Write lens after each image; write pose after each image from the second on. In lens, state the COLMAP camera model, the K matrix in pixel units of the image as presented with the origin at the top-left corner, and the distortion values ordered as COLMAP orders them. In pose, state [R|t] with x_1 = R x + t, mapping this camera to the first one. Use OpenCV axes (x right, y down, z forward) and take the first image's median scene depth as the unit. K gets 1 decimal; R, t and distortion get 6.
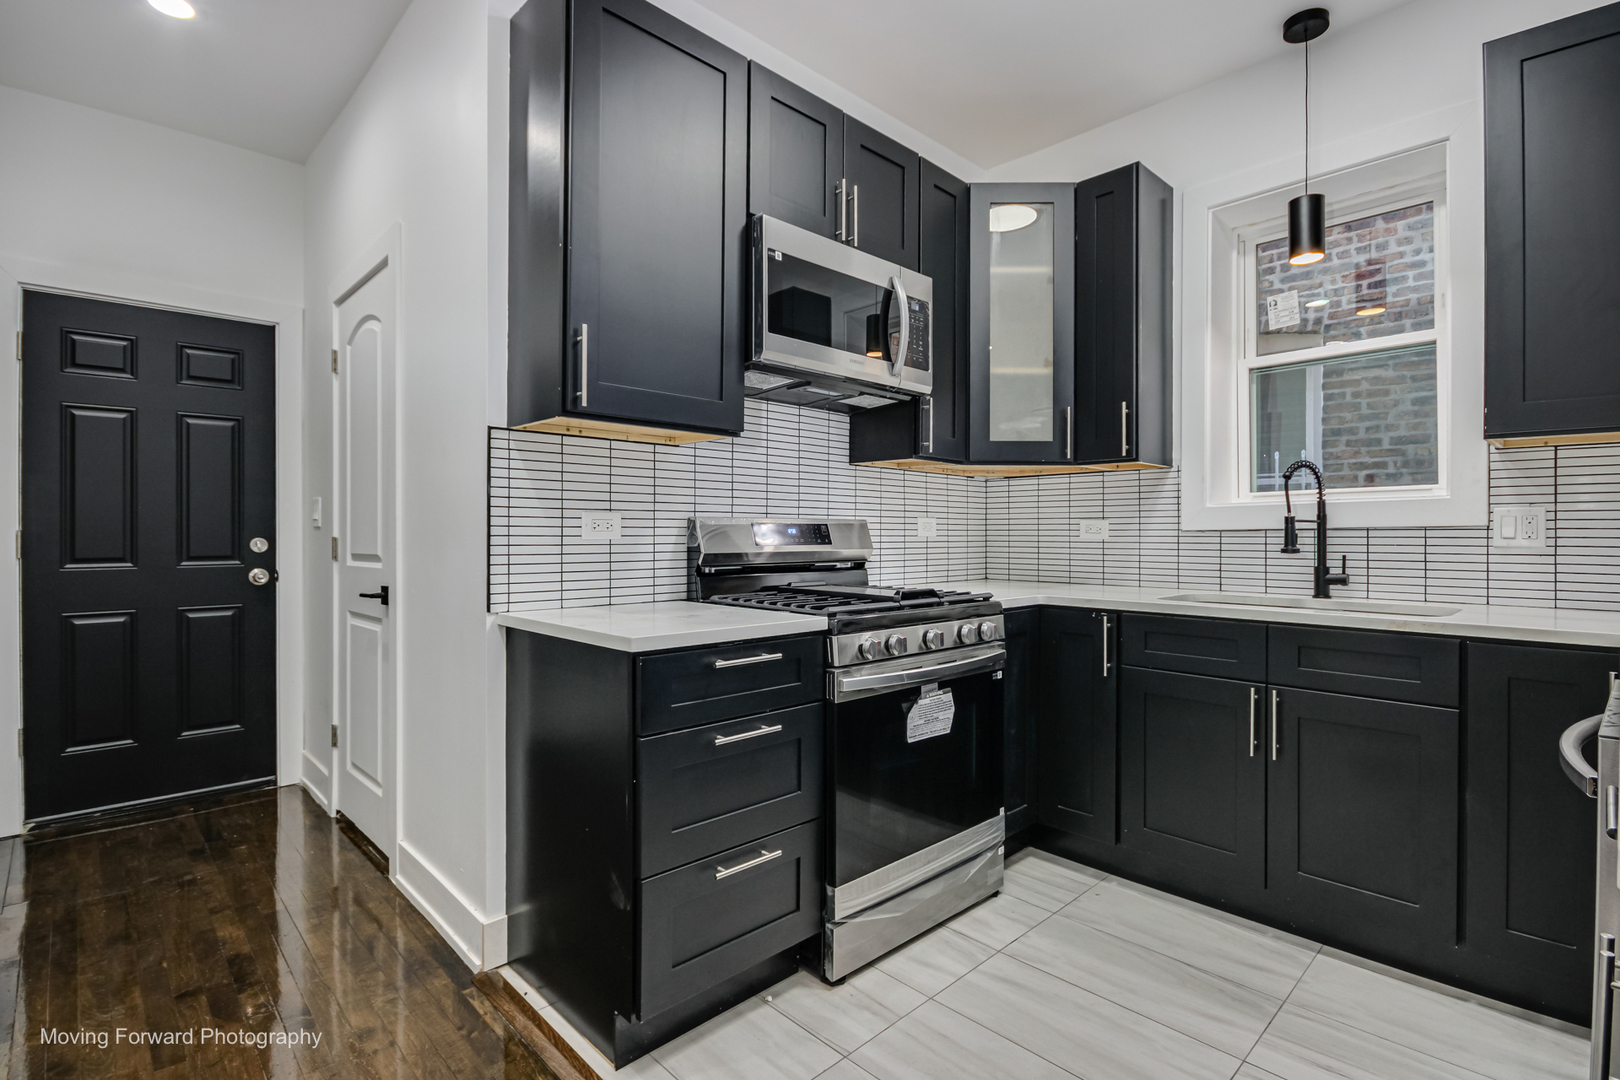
lens RADIAL K [[758.1, 0, 805.2], [0, 758.1, 539.0], [0, 0, 1]] dist [0.005642, 0.000178]
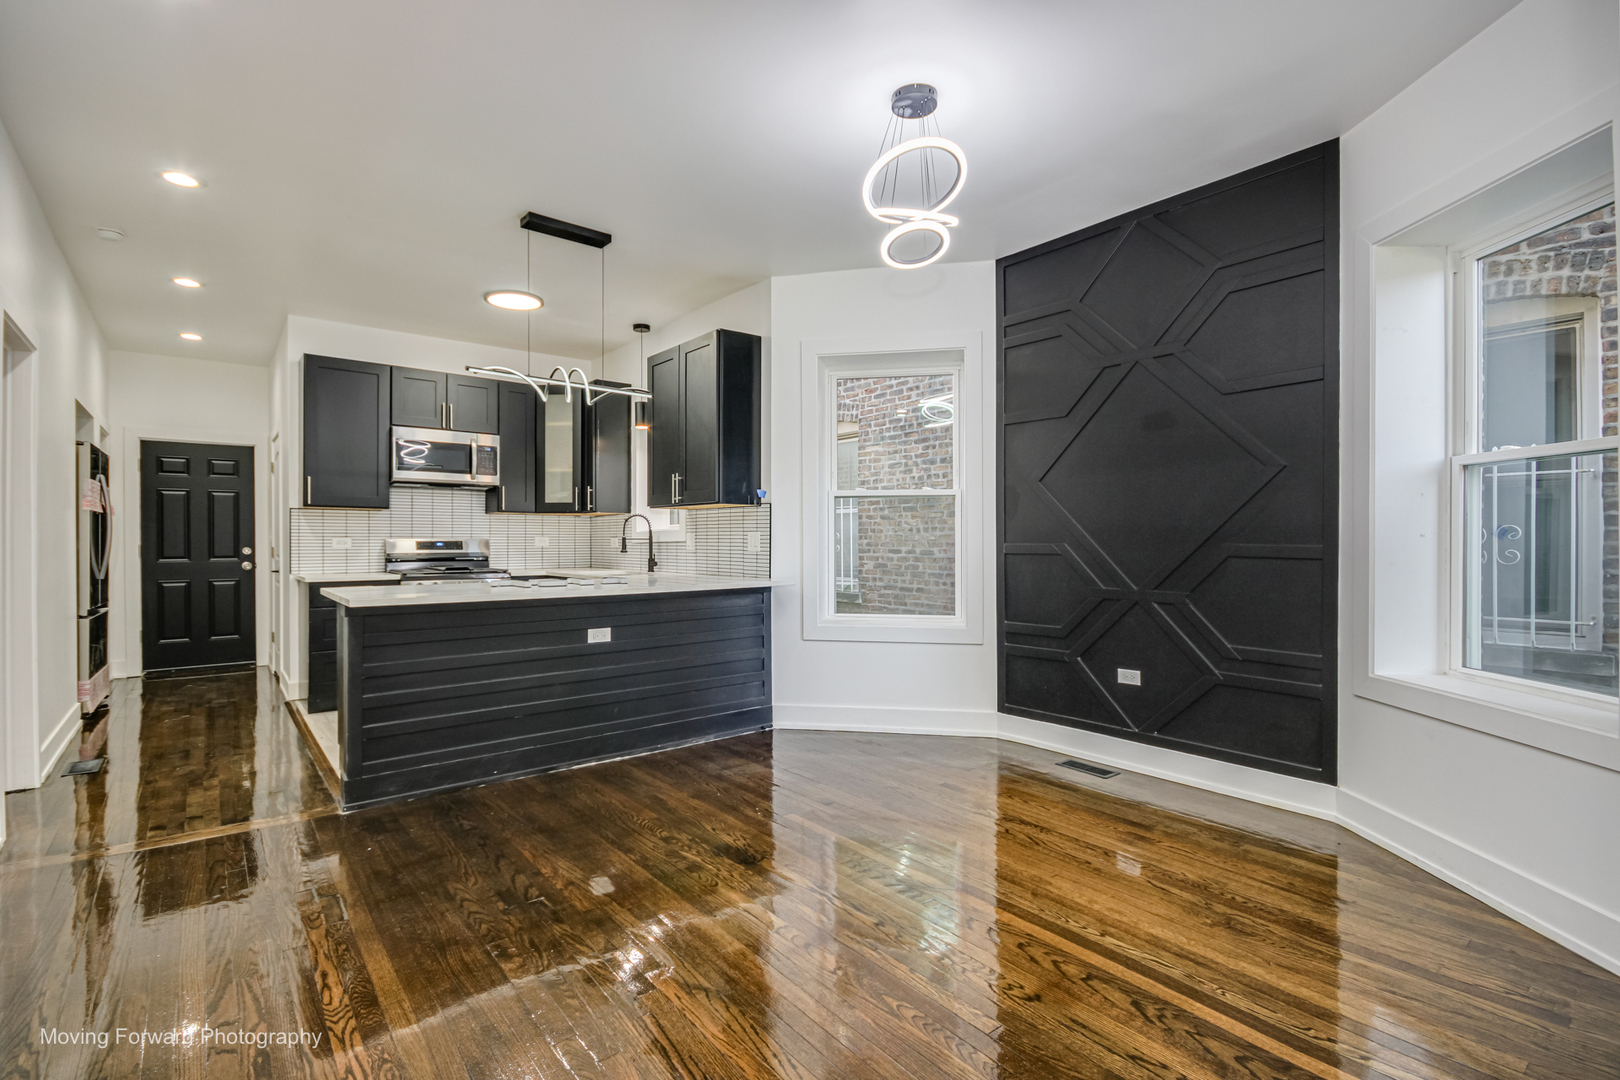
lens RADIAL K [[758.1, 0, 815.8], [0, 758.1, 540.7], [0, 0, 1]] dist [0.005642, 0.000178]
pose [[0.996149, -0.005023, -0.087536, 1.209125], [0.004593, 0.999976, -0.005107, -0.002930], [0.087560, 0.004686, 0.996148, -1.119012]]
